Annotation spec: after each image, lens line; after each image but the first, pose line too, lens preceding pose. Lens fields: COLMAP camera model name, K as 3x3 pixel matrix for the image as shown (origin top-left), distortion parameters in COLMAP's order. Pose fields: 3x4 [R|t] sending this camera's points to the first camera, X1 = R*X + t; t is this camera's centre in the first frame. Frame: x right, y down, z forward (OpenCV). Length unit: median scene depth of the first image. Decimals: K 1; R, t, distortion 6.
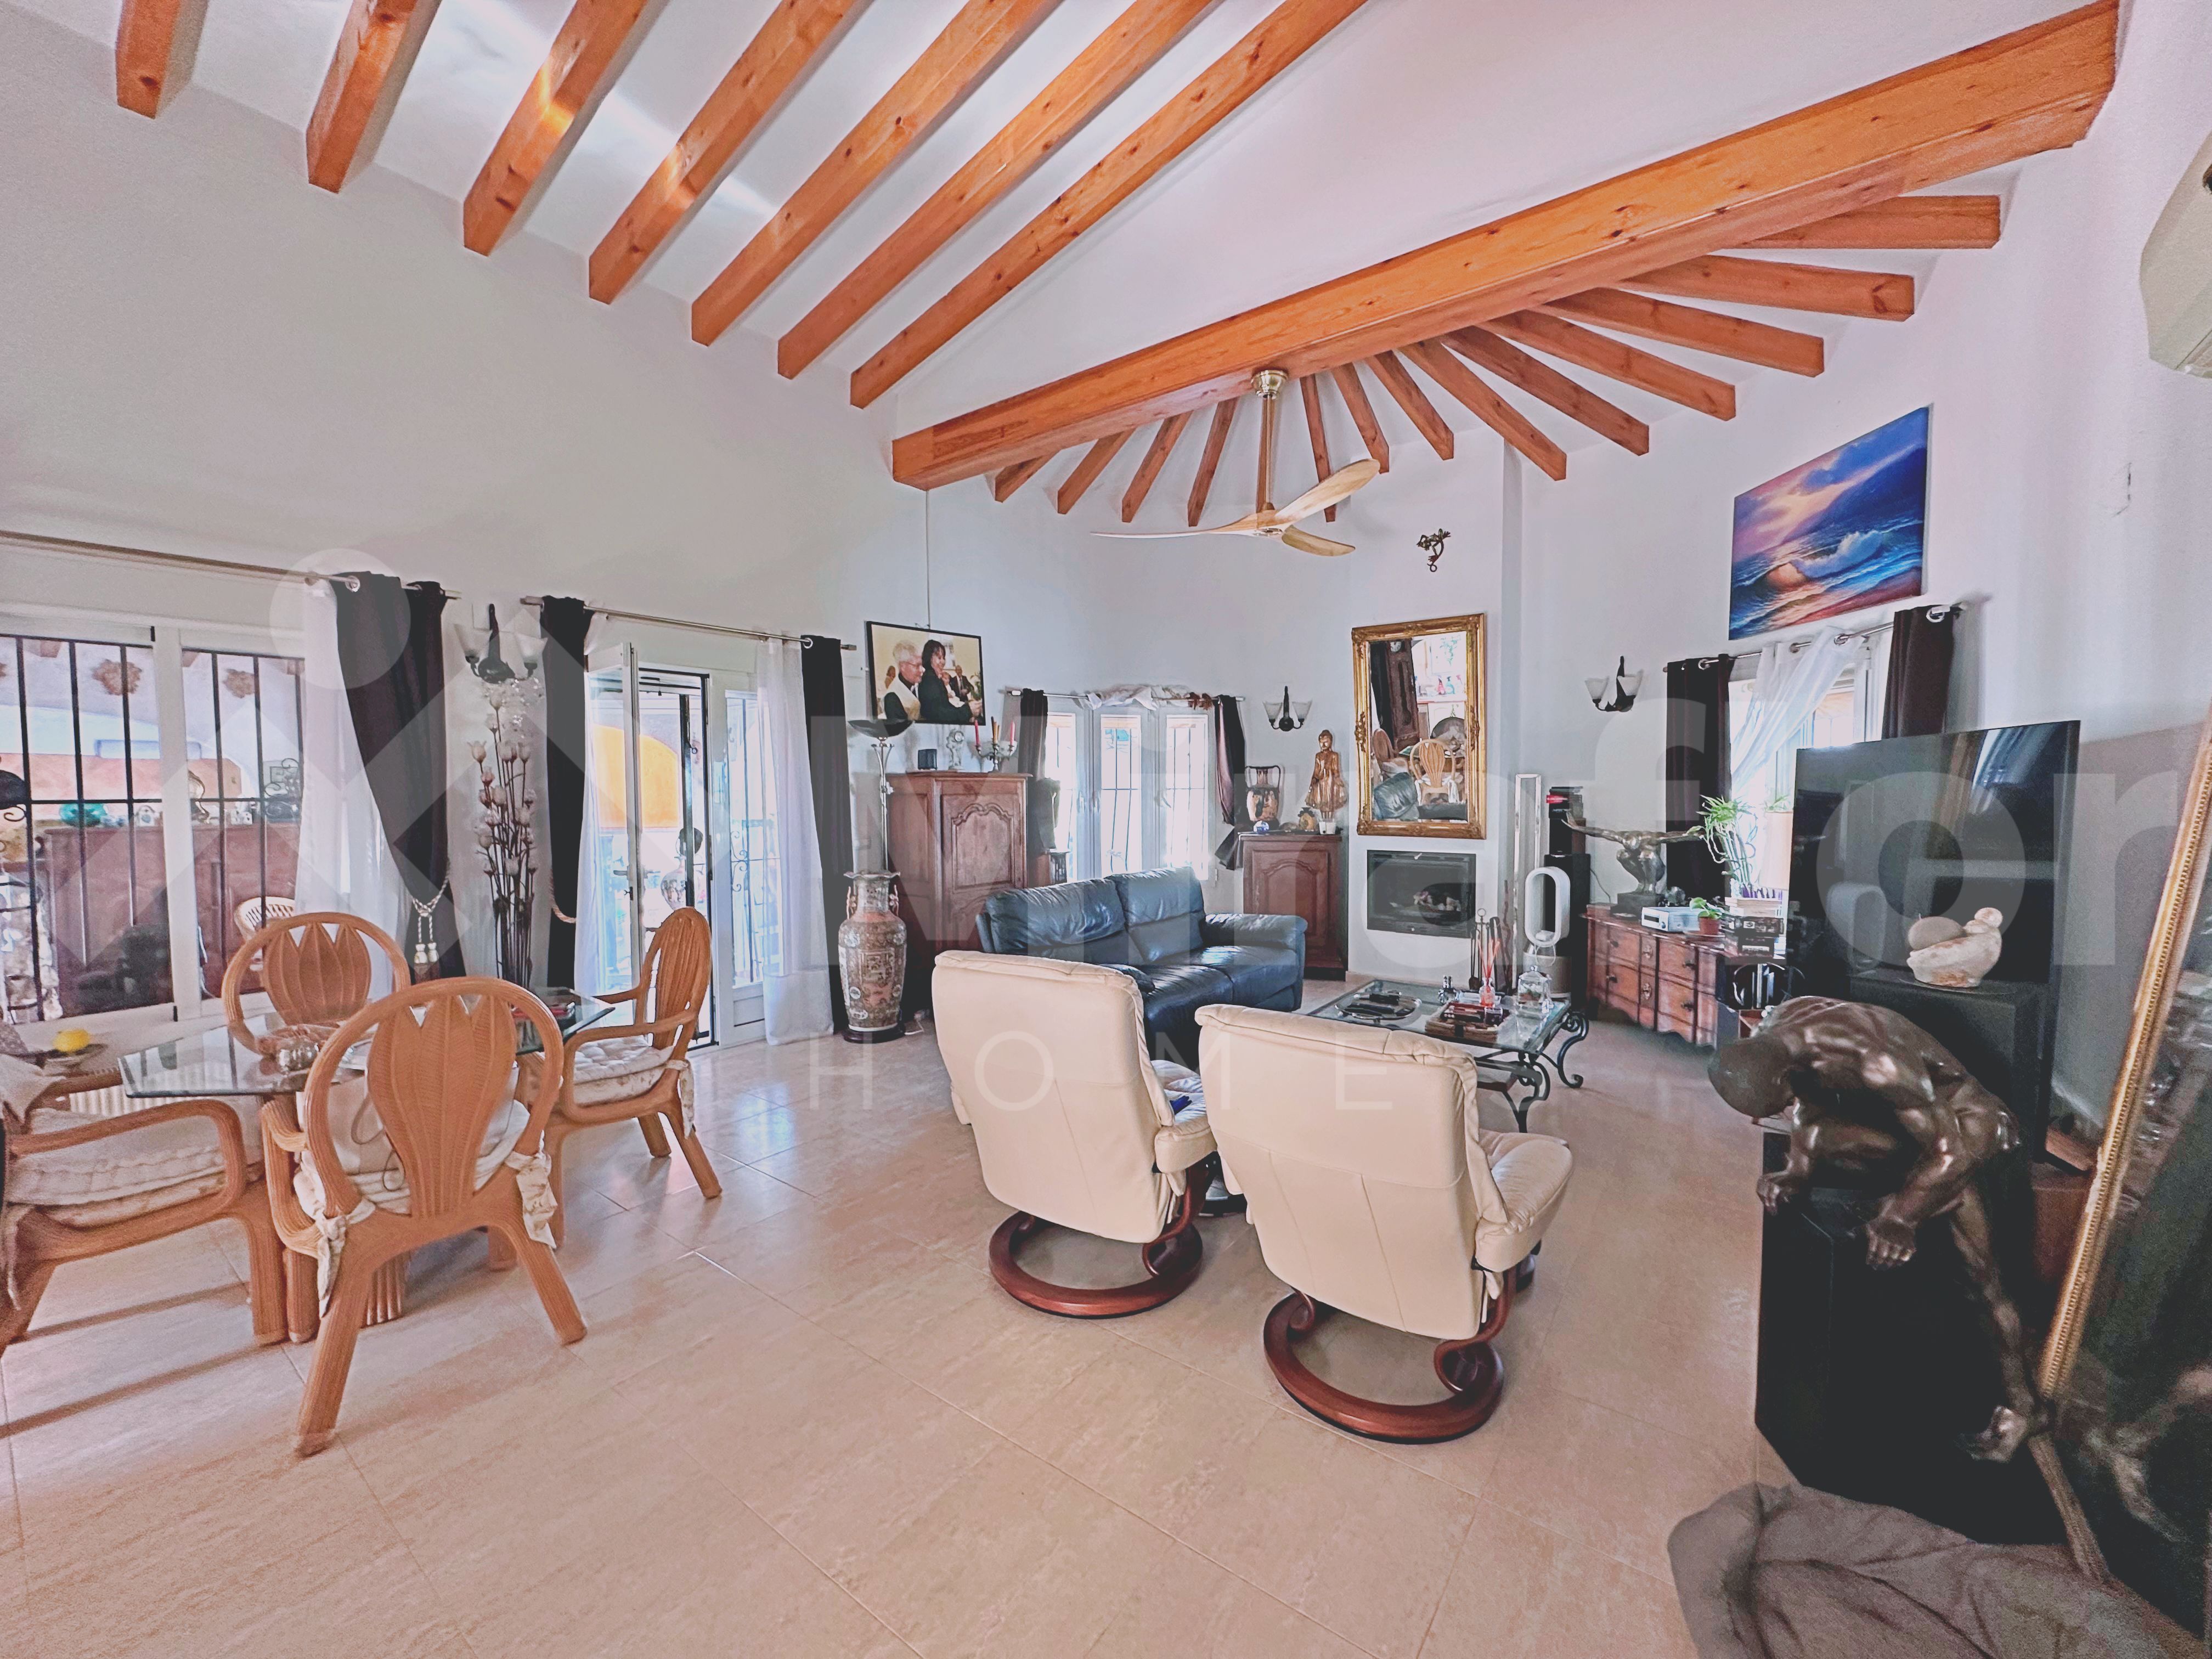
lens RADIAL K [[878.5, 0, 1103.8], [0, 878.5, 827.4], [0, 0, 1]] dist [-0.004681, 0.000199]
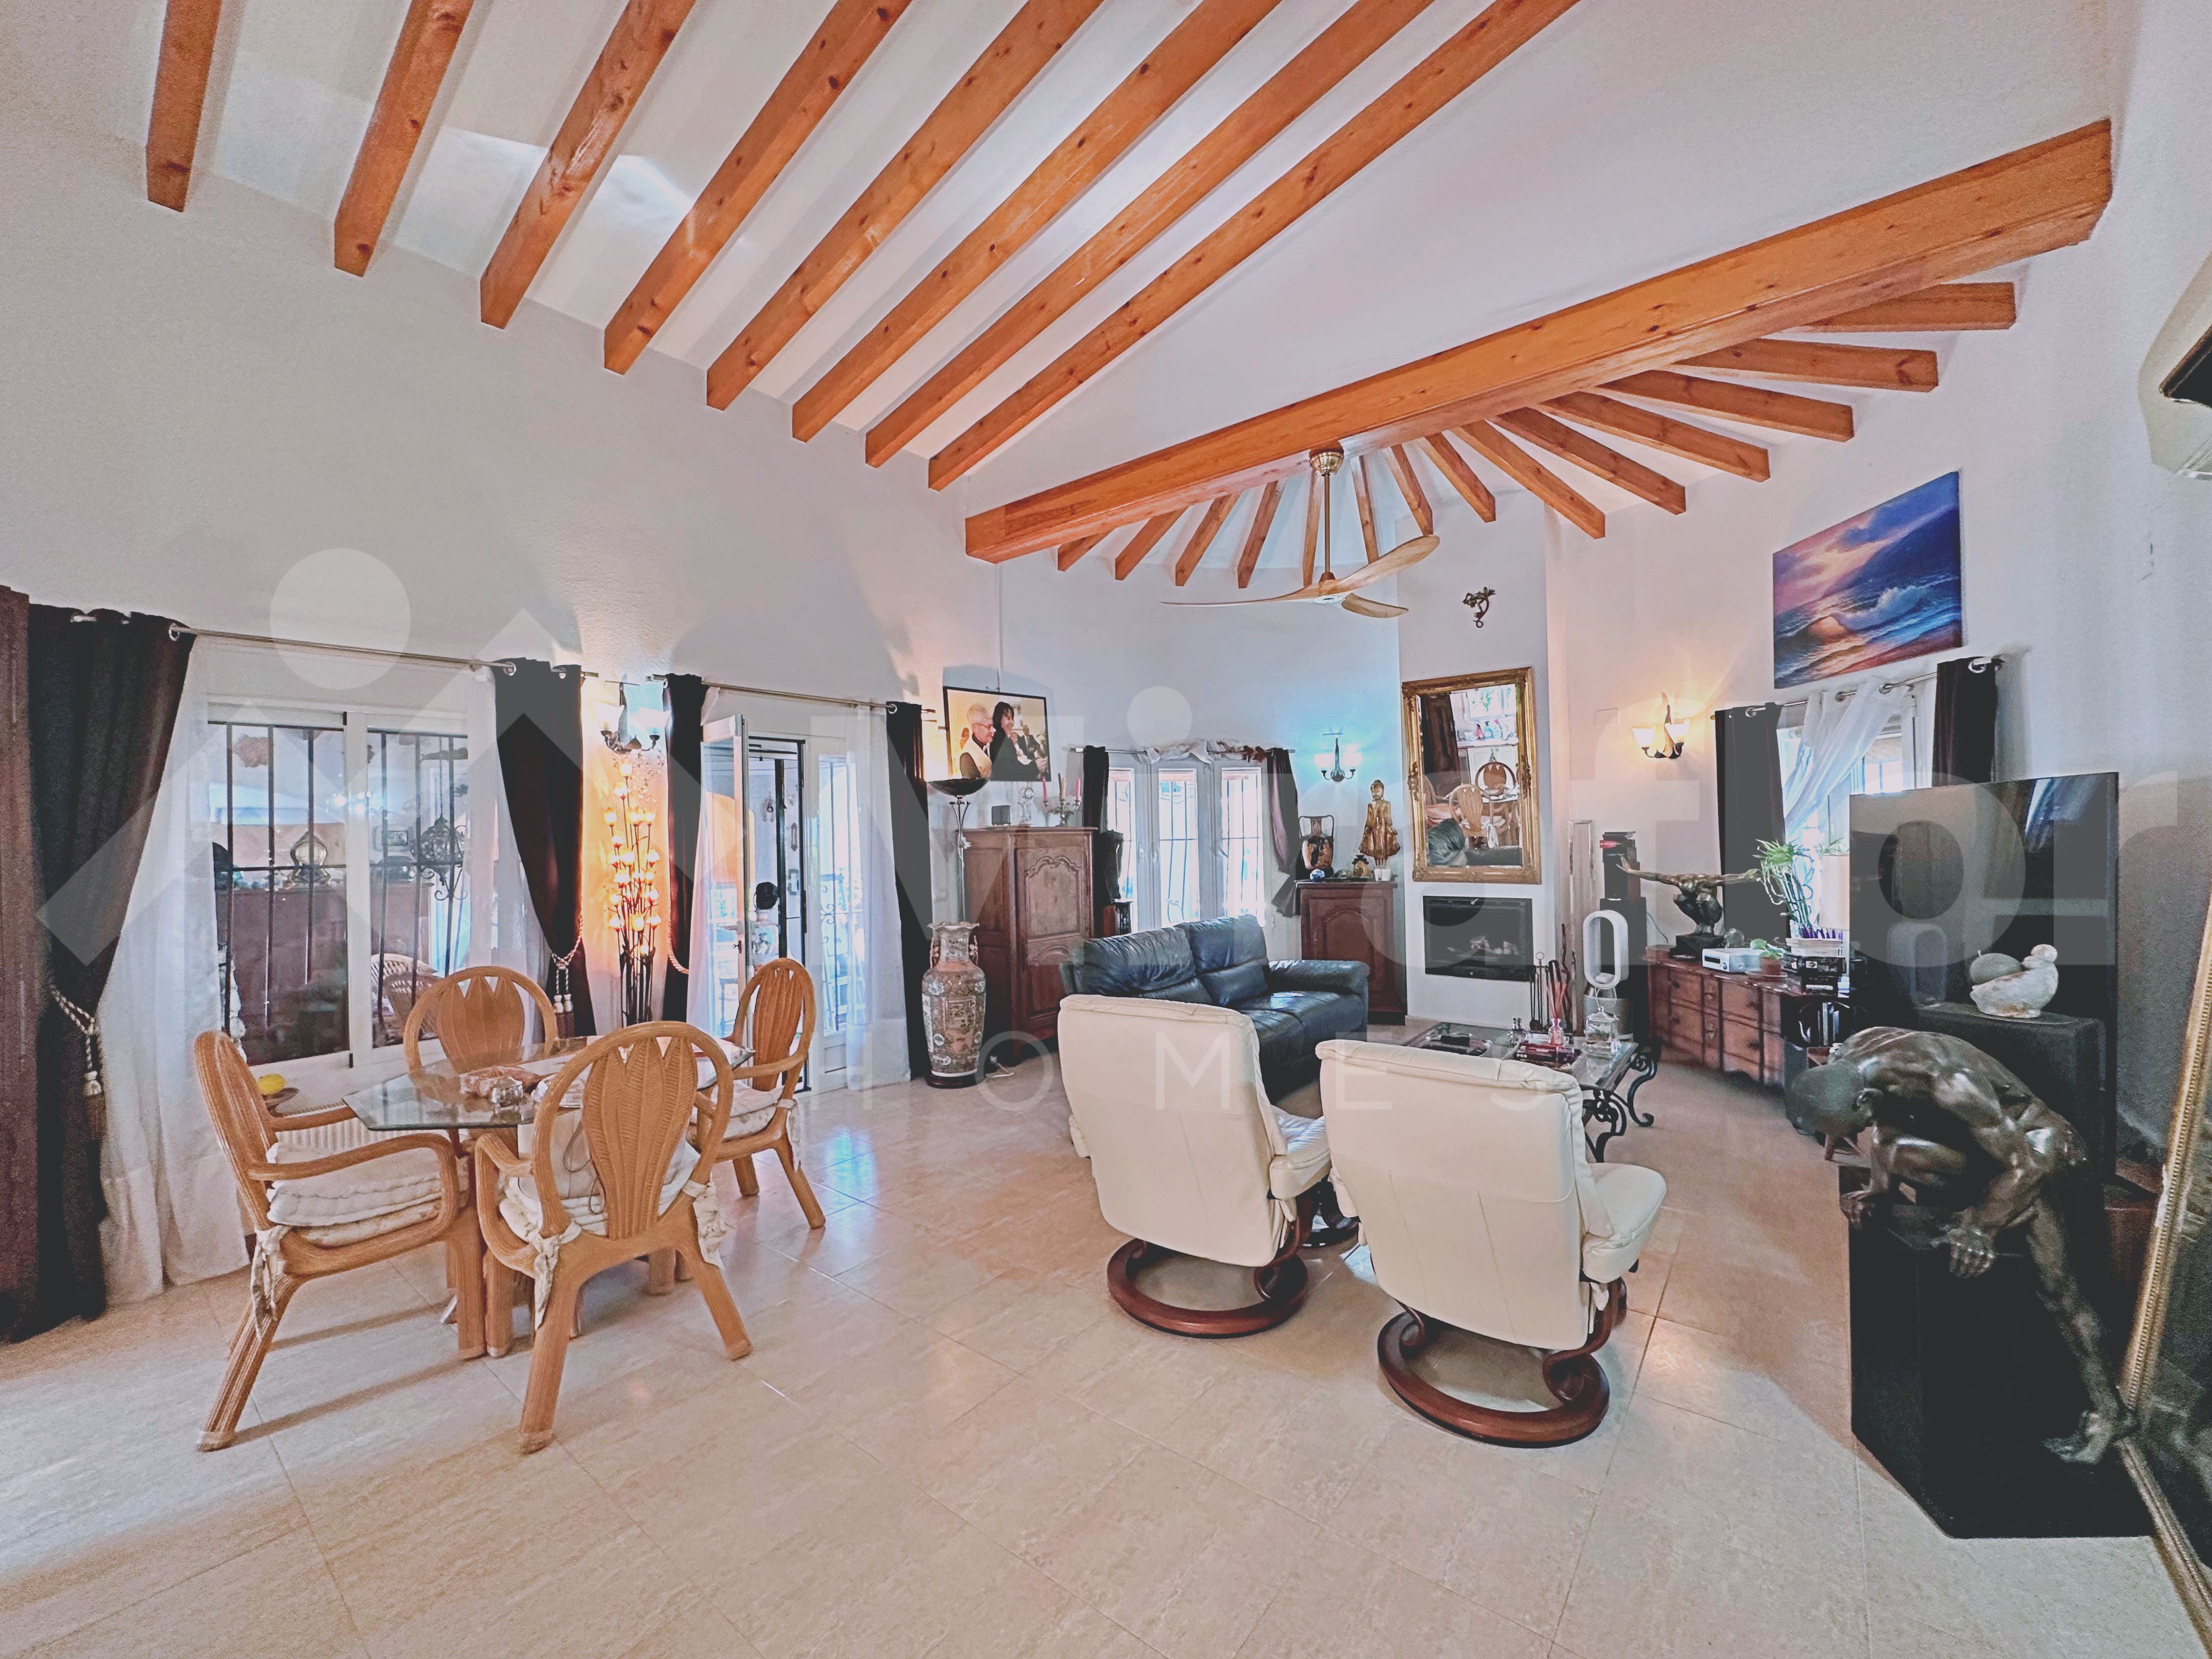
lens RADIAL K [[880.9, 0, 1104.1], [0, 880.9, 828.9], [0, 0, 1]] dist [-0.005581, 0.000474]
pose [[0.999379, -0.015304, -0.031751, -0.055965], [0.013611, 0.998508, -0.052890, -0.004594], [0.032513, 0.052425, 0.998095, -0.061958]]
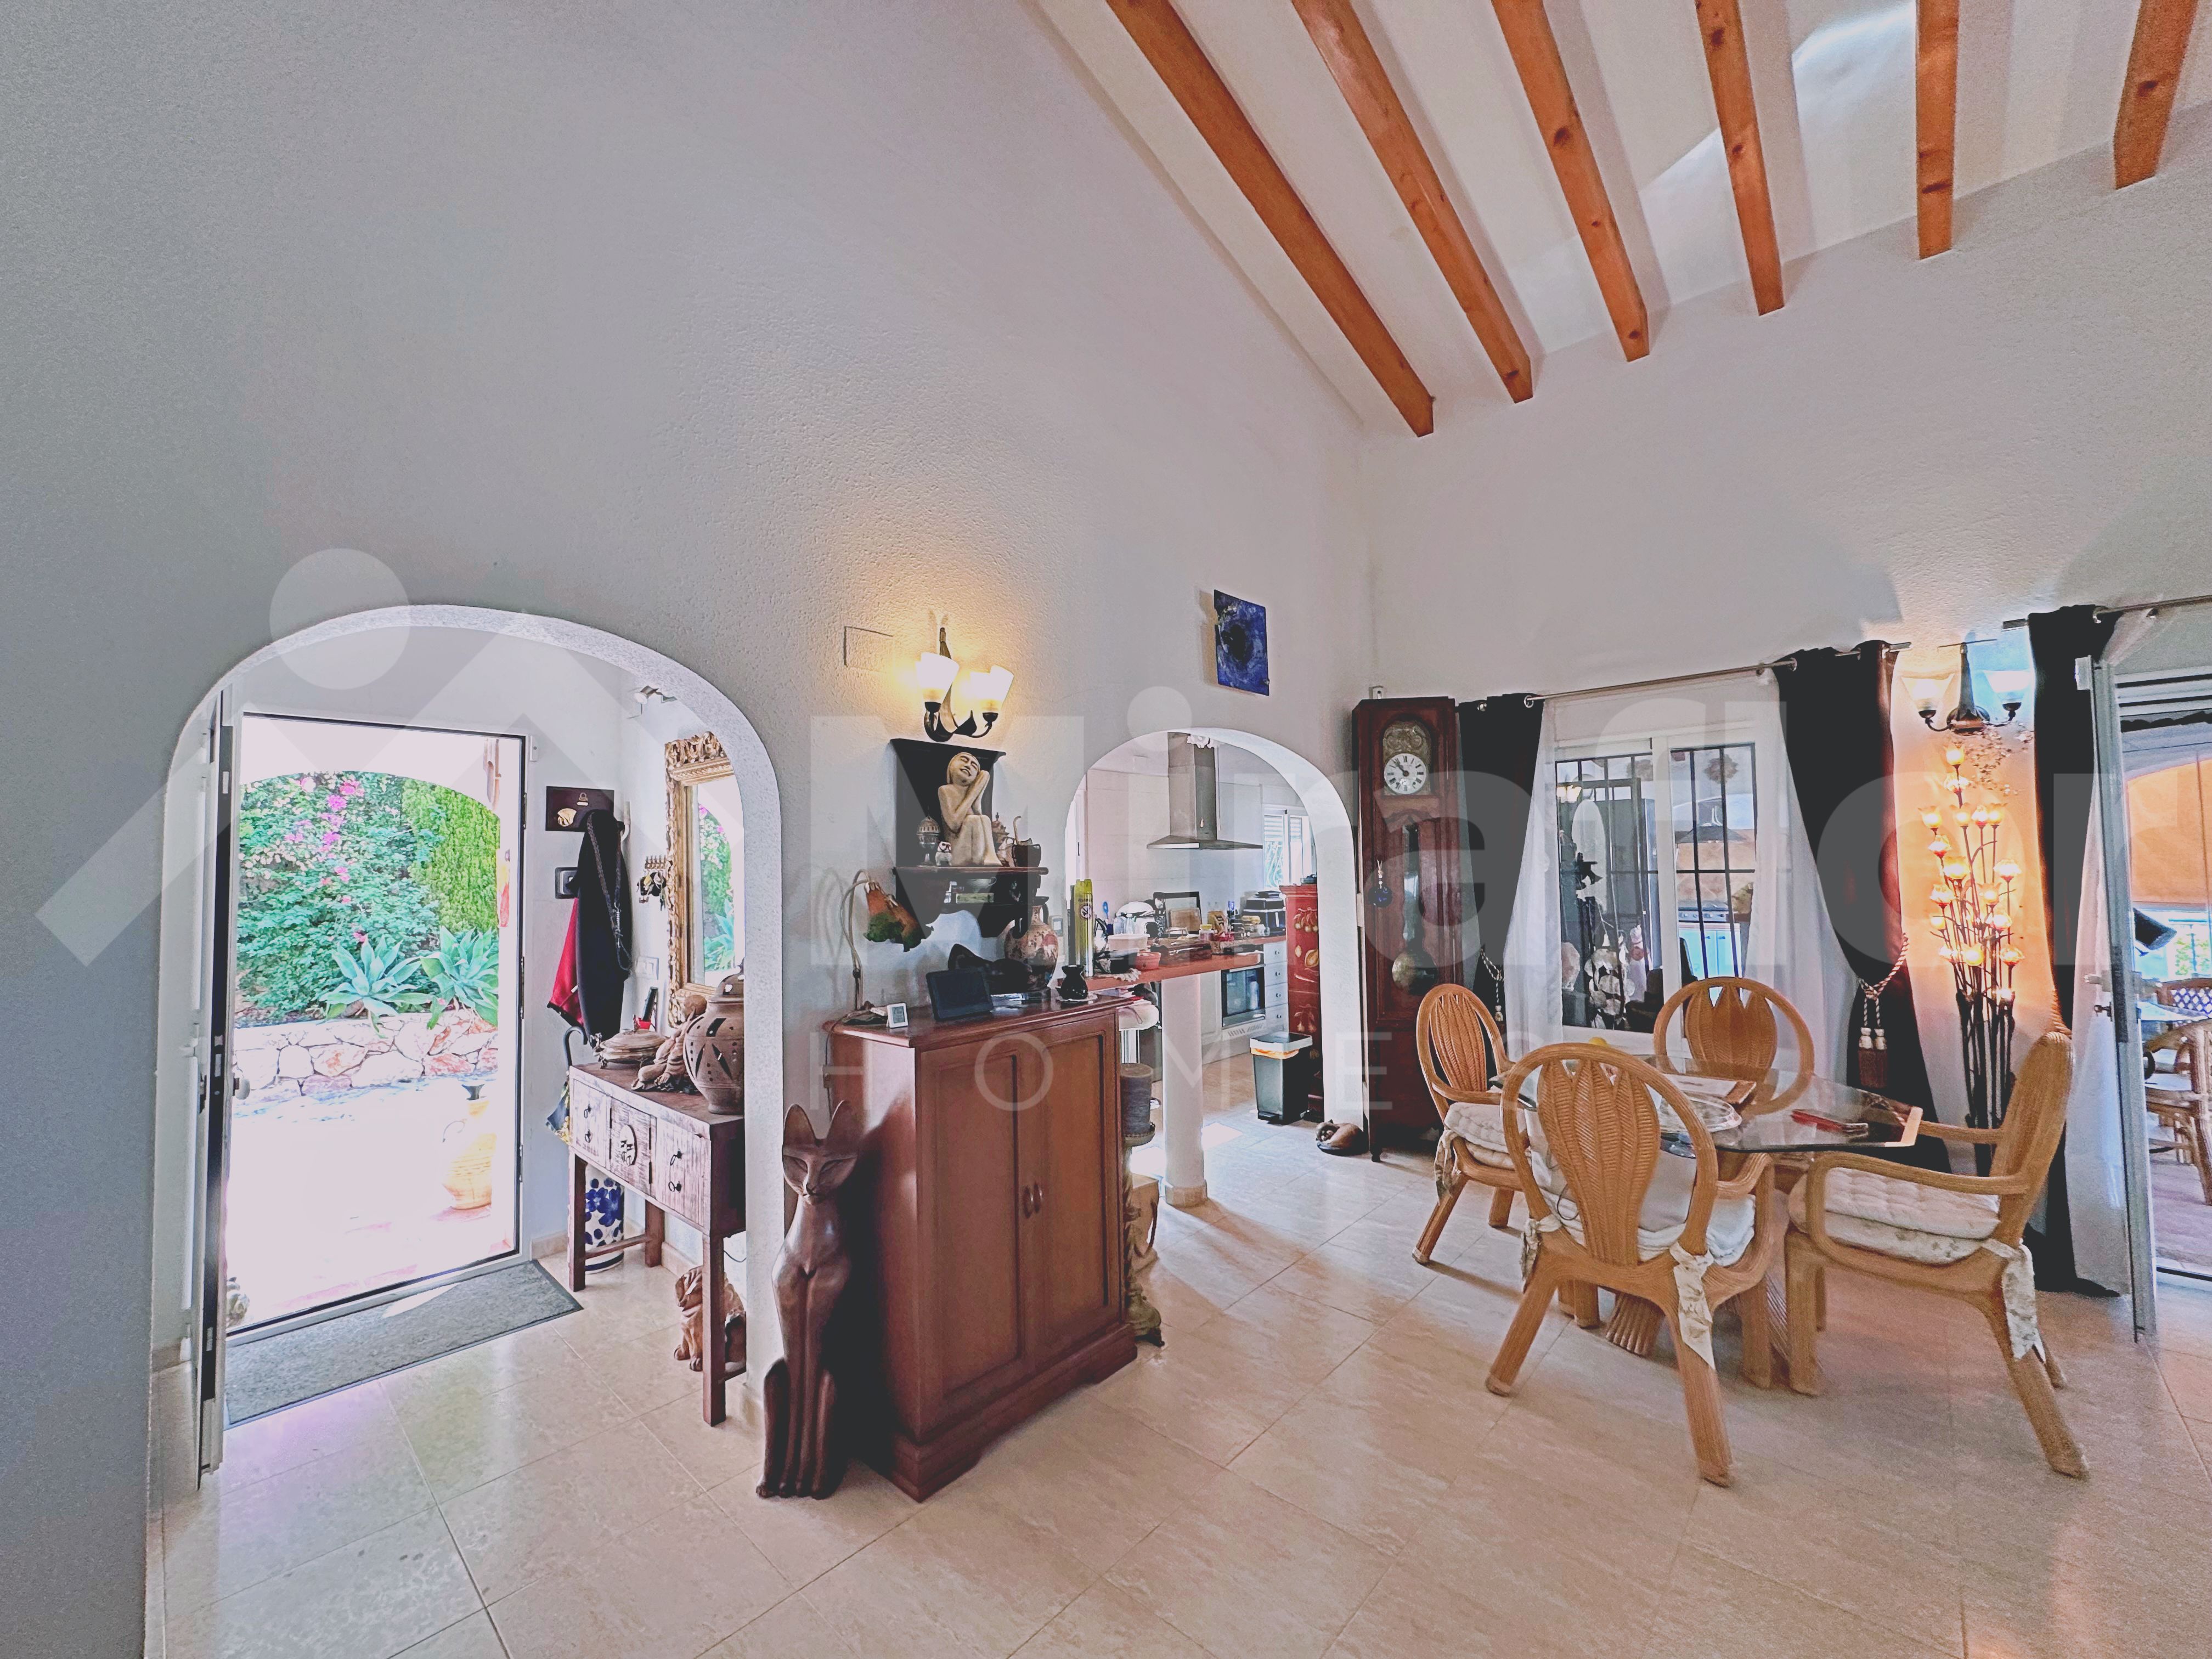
lens RADIAL K [[880.9, 0, 1104.1], [0, 880.9, 828.9], [0, 0, 1]] dist [-0.005581, 0.000474]
pose [[-0.099099, -0.036293, -0.994416, 0.199661], [-0.026970, 0.999065, -0.033775, -0.020798], [0.994712, 0.023472, -0.099985, 0.233107]]
